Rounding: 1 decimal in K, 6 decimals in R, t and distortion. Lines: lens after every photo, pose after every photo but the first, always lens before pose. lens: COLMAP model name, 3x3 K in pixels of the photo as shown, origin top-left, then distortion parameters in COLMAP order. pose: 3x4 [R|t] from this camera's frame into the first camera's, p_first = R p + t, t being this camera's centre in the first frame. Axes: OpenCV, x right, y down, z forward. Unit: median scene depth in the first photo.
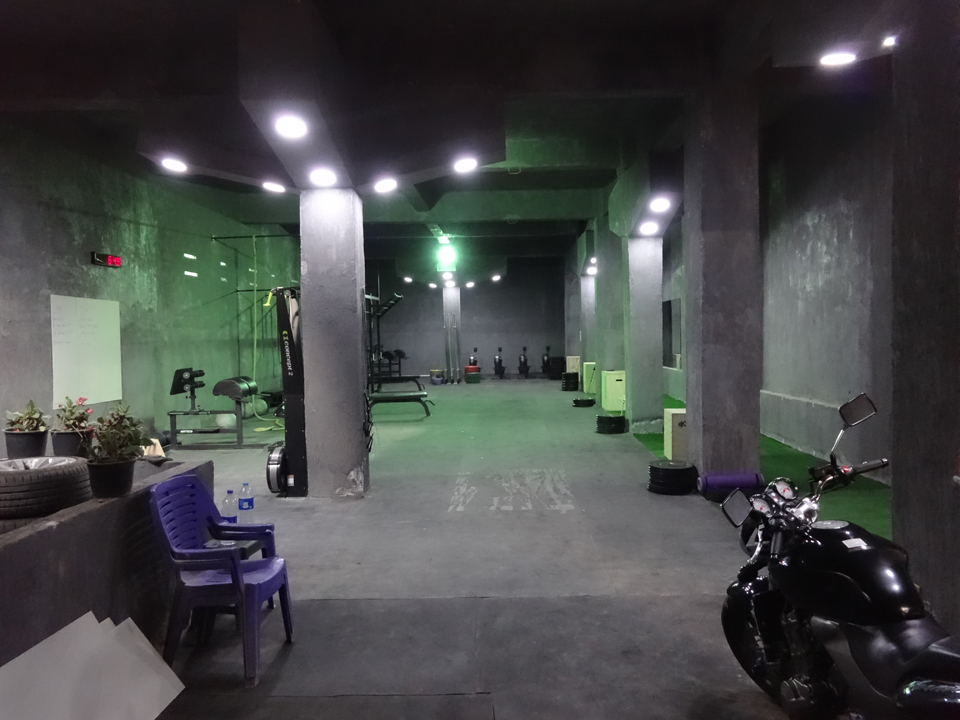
lens RADIAL K [[712.6, 0, 478.0], [0, 712.6, 361.9], [0, 0, 1]] dist [-0.005026, -0.003796]
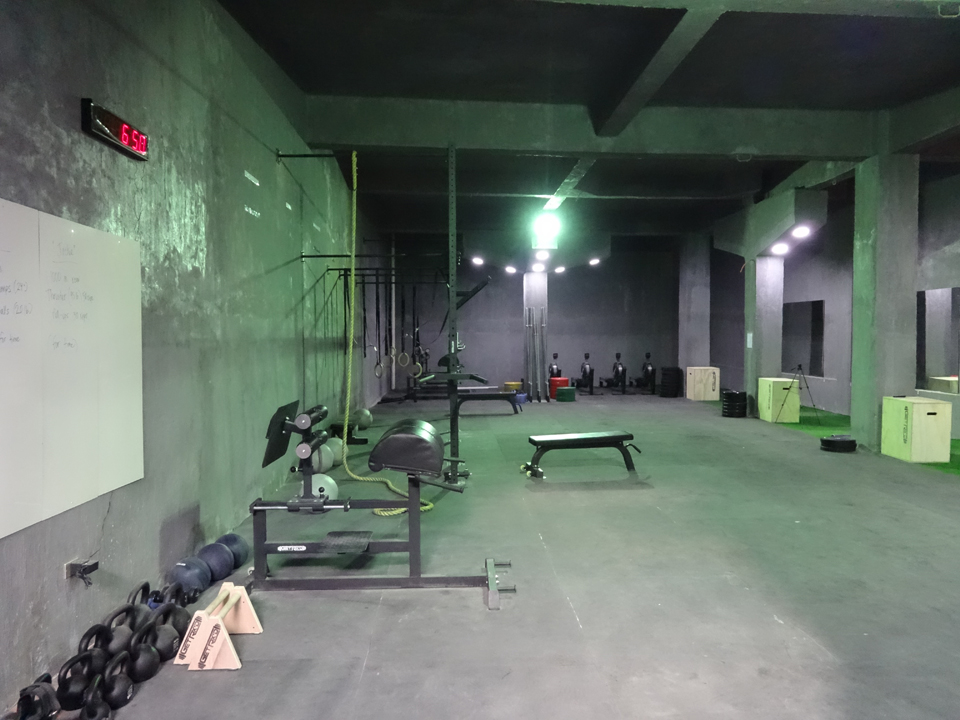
lens RADIAL K [[712.6, 0, 480.0], [0, 712.6, 357.9], [0, 0, 1]] dist [-0.005026, -0.003796]
pose [[0.997119, 0.014327, 0.074491, -0.227635], [-0.013712, 0.999868, -0.008758, -0.011302], [-0.074607, 0.007711, 0.997183, 0.386472]]
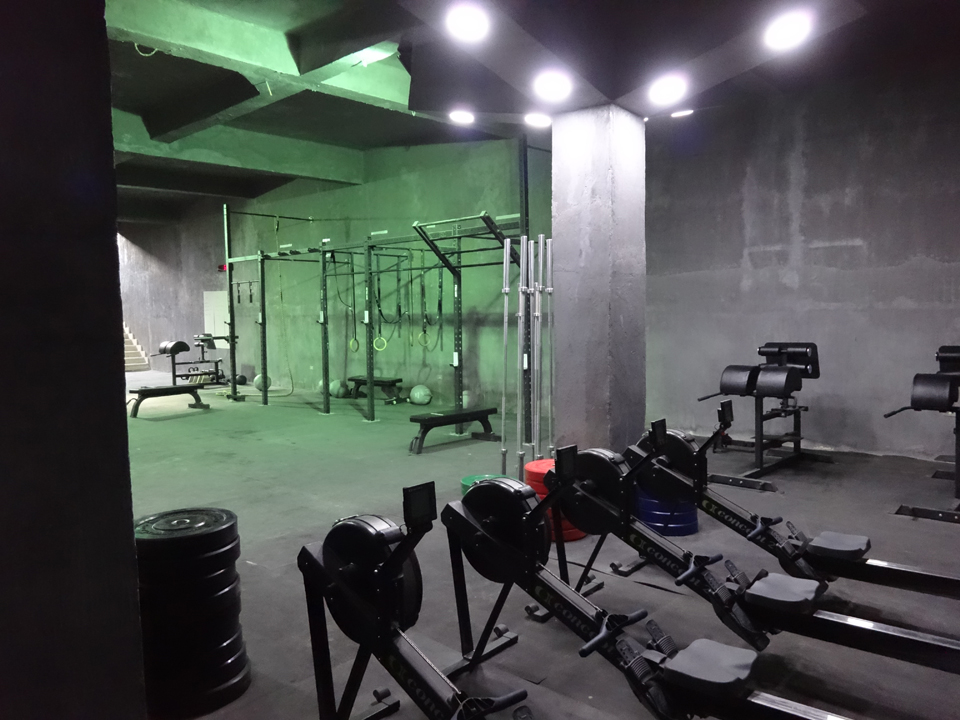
lens RADIAL K [[712.6, 0, 481.2], [0, 712.6, 366.0], [0, 0, 1]] dist [-0.005026, -0.003796]
pose [[-0.654935, 0.070866, -0.752355, 0.259988], [-0.016152, 0.994053, 0.107693, -0.066318], [0.755512, 0.082684, -0.649896, 1.714977]]
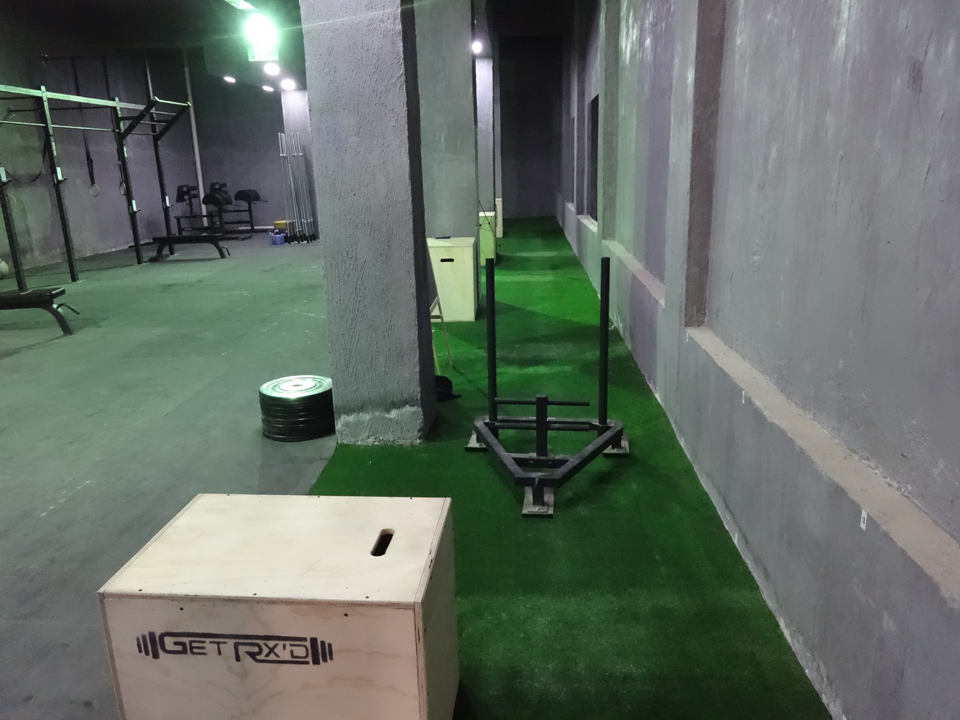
lens RADIAL K [[712.6, 0, 480.9], [0, 712.6, 356.8], [0, 0, 1]] dist [-0.005026, -0.003796]
pose [[0.999737, -0.003701, -0.022654, 0.217816], [0.008617, 0.975248, 0.220944, -0.016160], [0.021276, -0.221081, 0.975023, 0.481450]]
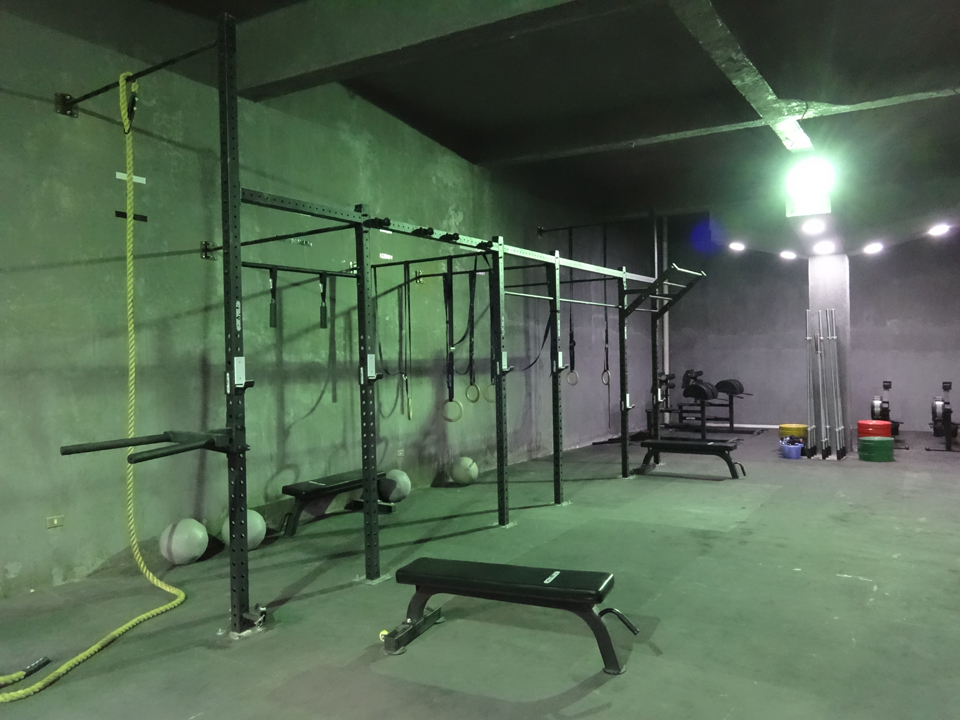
lens RADIAL K [[712.6, 0, 479.7], [0, 712.6, 354.8], [0, 0, 1]] dist [-0.005026, -0.003796]
pose [[0.851649, 0.009245, -0.524031, 0.021850], [-0.025903, 0.999365, -0.024466, -0.029744], [0.523473, 0.034410, 0.851347, 0.703388]]
